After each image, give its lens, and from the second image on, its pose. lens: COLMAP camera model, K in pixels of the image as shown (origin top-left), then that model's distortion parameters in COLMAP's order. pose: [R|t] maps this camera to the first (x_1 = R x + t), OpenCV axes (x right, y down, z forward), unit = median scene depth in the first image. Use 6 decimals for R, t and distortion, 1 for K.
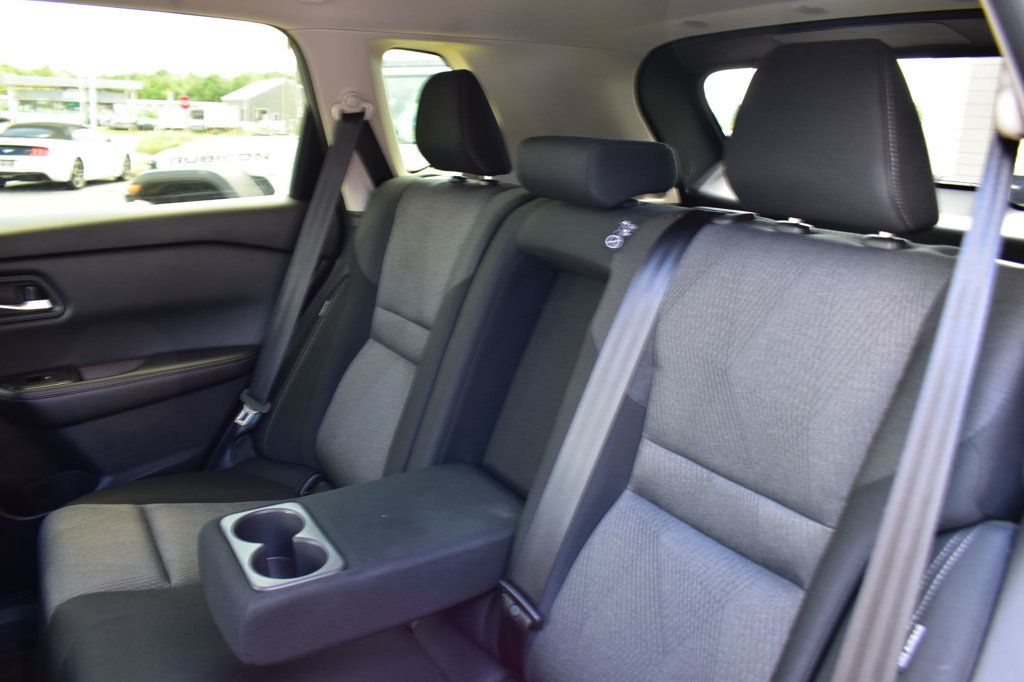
lens RADIAL K [[786.8, 0, 512.0], [0, 786.8, 341.0], [0, 0, 1]] dist [-0.105848, 0.031205]
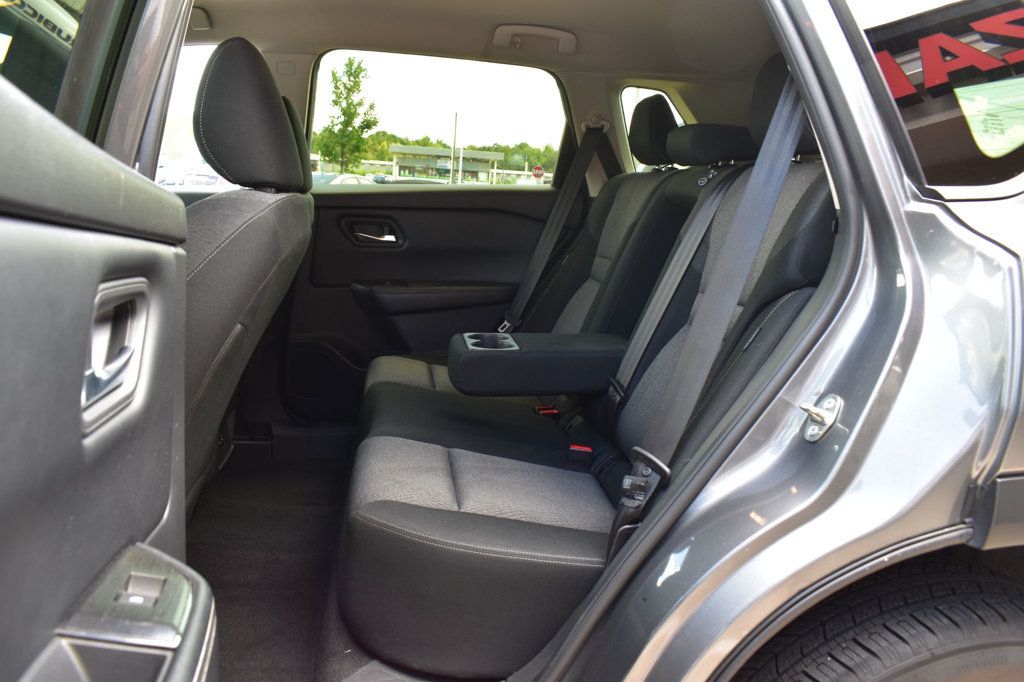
lens RADIAL K [[786.8, 0, 512.0], [0, 786.8, 341.0], [0, 0, 1]] dist [-0.105848, 0.031205]
pose [[0.912326, 0.092927, -0.398780, 0.288609], [-0.129467, 0.989409, -0.065632, 0.233181], [0.388458, 0.111506, 0.914695, -0.389007]]
